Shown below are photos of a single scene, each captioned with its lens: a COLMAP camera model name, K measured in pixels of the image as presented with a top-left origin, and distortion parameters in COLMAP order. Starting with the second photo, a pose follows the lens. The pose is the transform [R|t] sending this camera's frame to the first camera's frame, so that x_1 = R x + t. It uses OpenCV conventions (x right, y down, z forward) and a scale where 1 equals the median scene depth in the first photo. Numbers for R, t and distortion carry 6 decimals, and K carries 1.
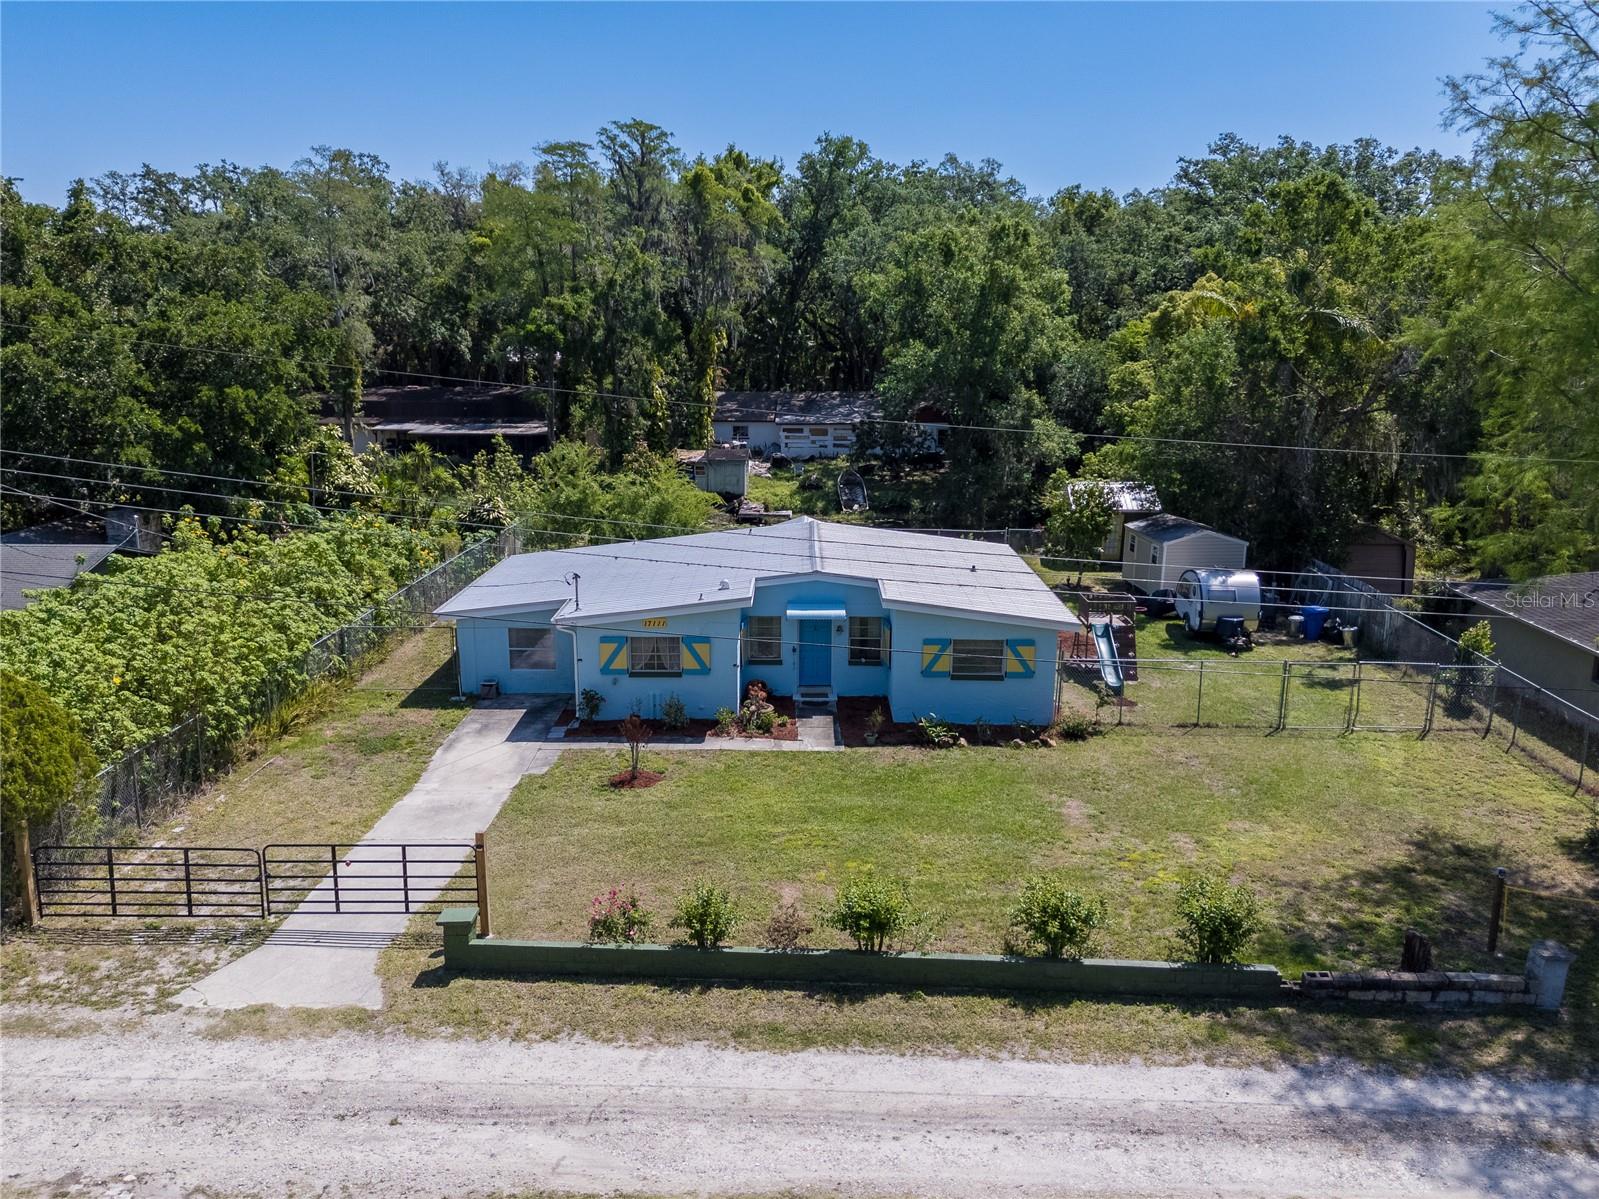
lens RADIAL K [[1298.2, 0, 788.2], [0, 1298.2, 626.9], [0, 0, 1]] dist [0.108064, -0.233485]
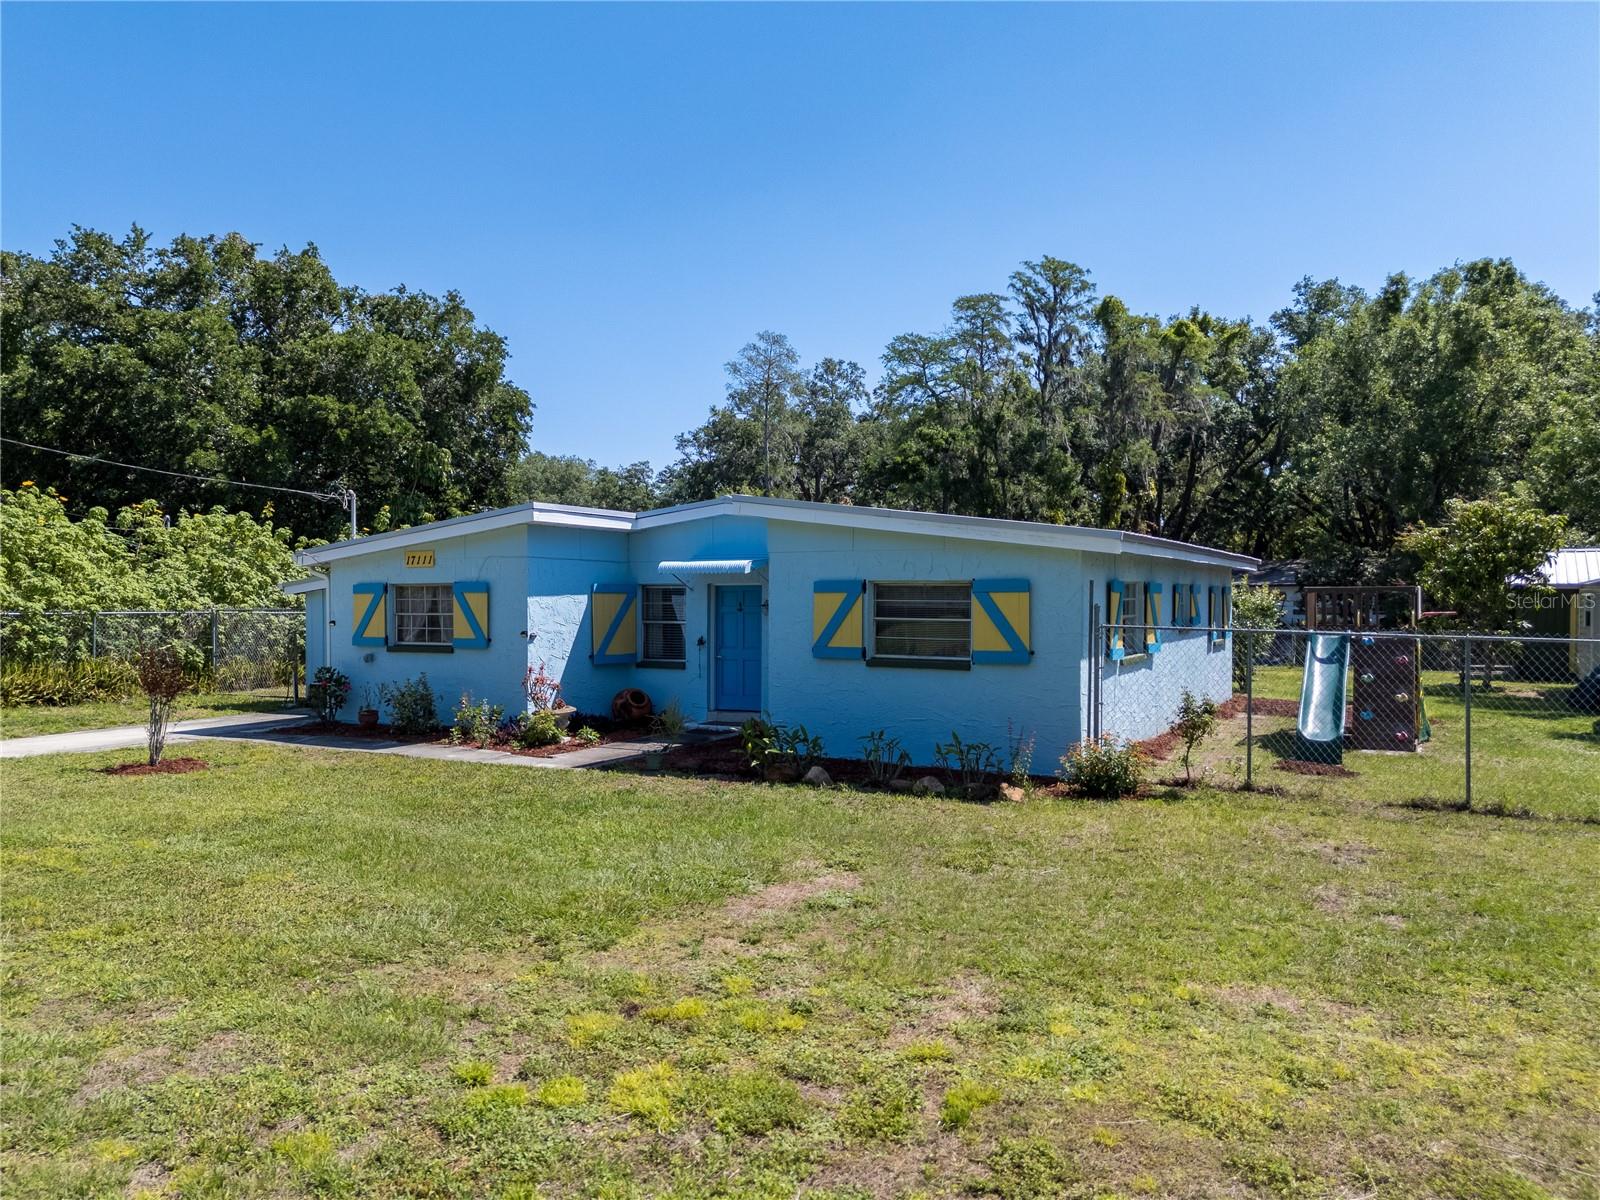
lens RADIAL K [[1179.5, 0, 790.2], [0, 1179.5, 601.7], [0, 0, 1]] dist [0.058107, -0.057496]
pose [[0.879720, -0.003592, -0.475479, 0.284703], [-0.106614, 0.973021, -0.204605, 0.101363], [0.463386, 0.230688, 0.855603, 0.559998]]
